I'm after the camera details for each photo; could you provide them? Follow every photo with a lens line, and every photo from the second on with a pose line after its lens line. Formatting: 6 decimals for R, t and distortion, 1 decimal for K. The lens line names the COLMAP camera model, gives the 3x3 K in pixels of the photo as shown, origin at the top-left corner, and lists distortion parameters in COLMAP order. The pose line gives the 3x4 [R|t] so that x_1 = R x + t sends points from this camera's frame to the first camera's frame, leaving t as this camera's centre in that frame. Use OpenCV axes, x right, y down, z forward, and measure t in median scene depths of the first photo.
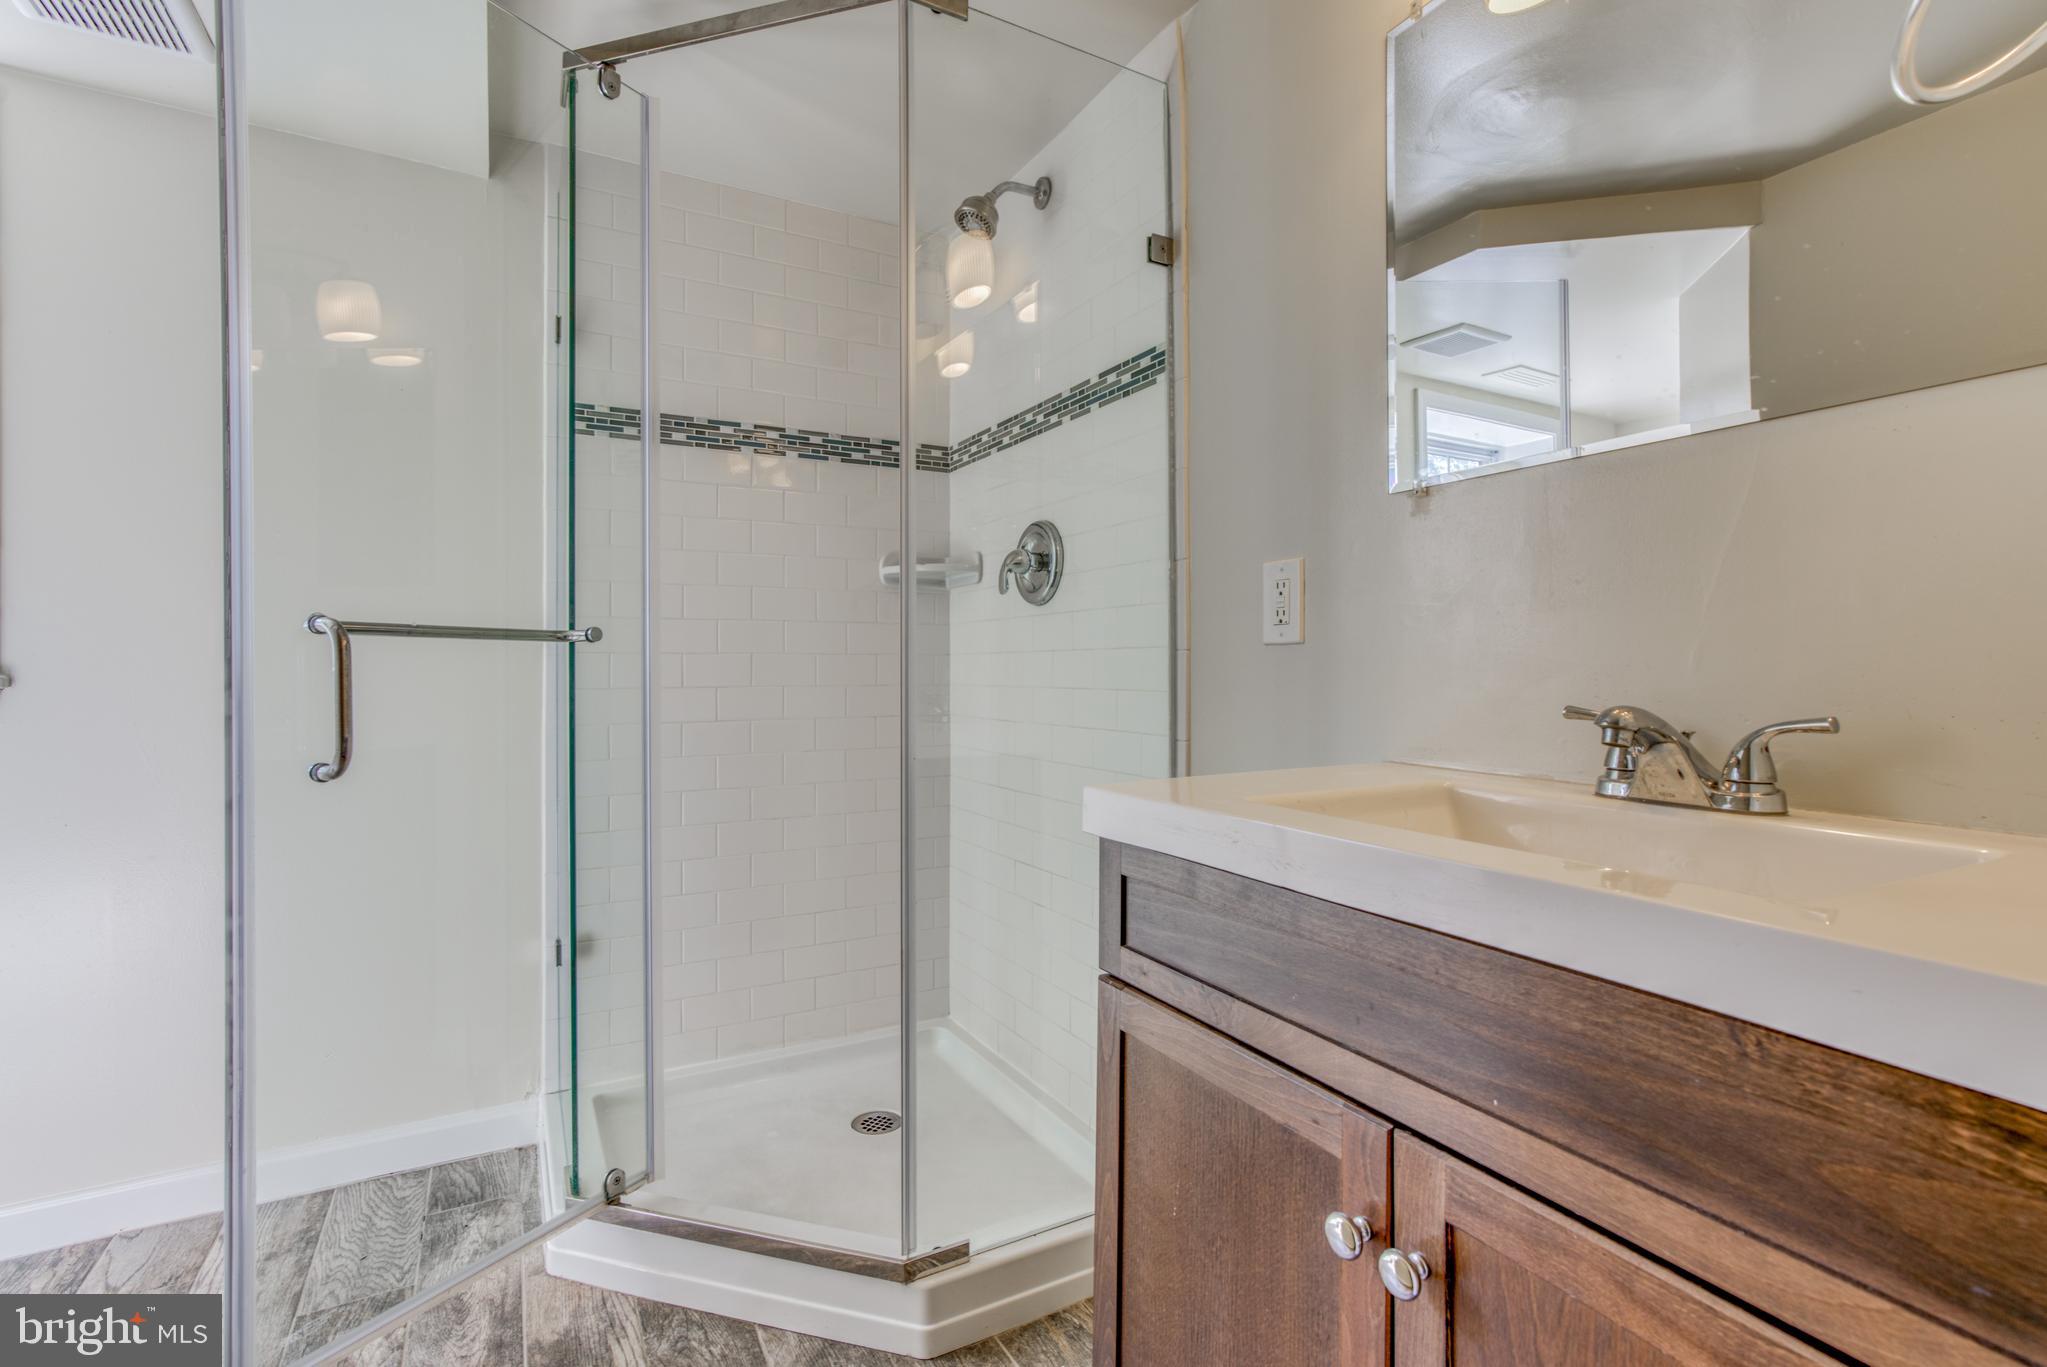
lens RADIAL K [[920.4, 0, 1014.4], [0, 920.4, 669.8], [0, 0, 1]] dist [-0.021260, 0.013399]
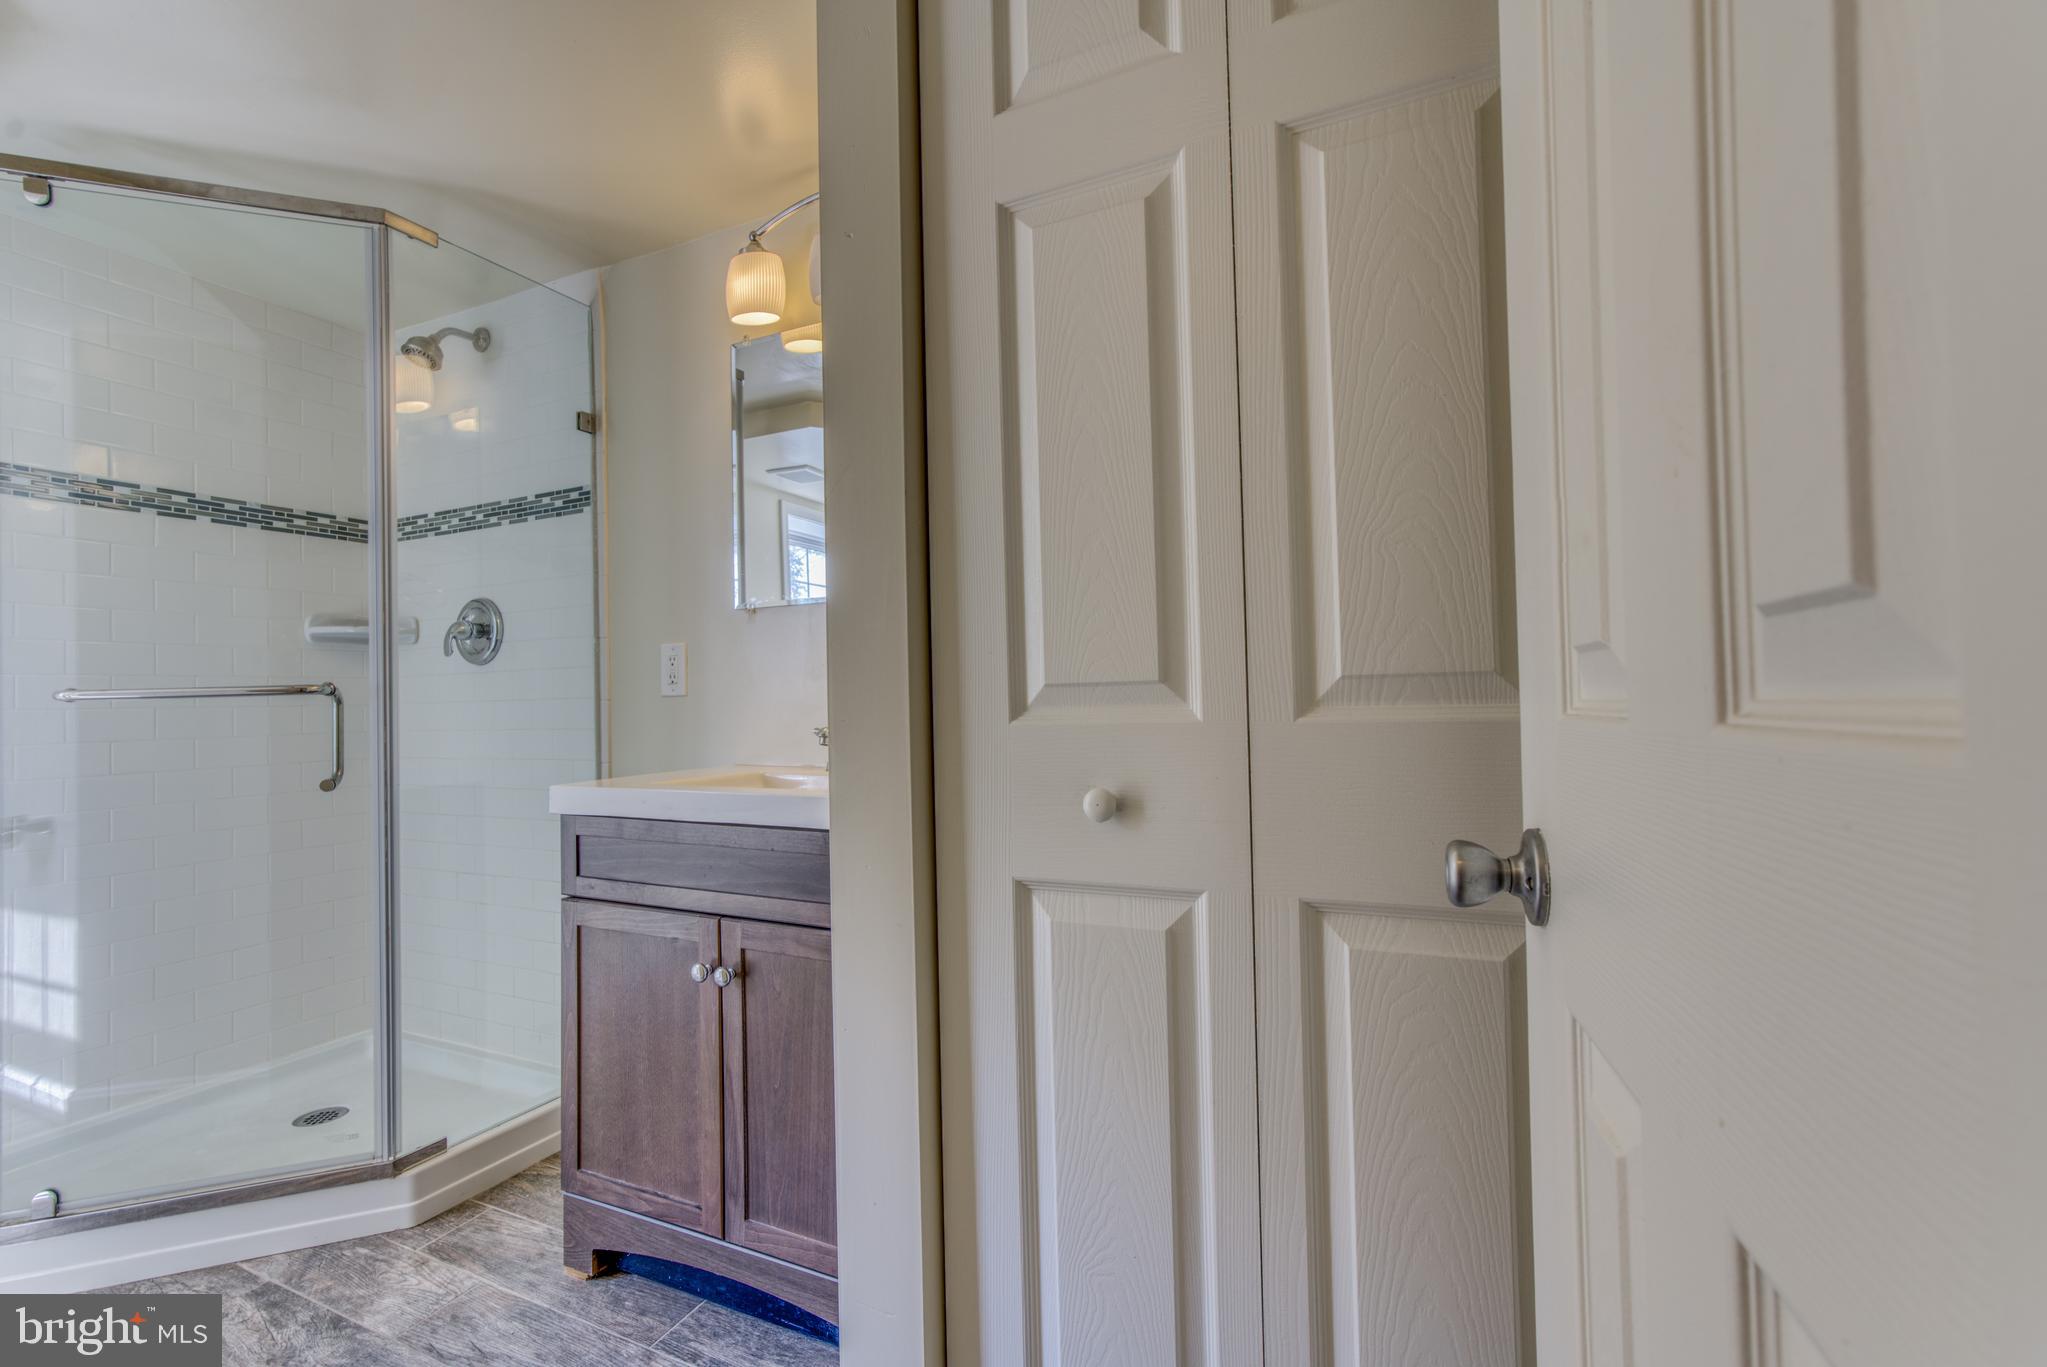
lens RADIAL K [[920.4, 0, 1015.3], [0, 920.4, 676.5], [0, 0, 1]] dist [-0.021260, 0.013399]
pose [[0.812845, -0.003467, 0.582470, -0.130433], [0.022386, 0.999429, -0.025291, -0.007435], [-0.582050, 0.033597, 0.812459, -0.541356]]
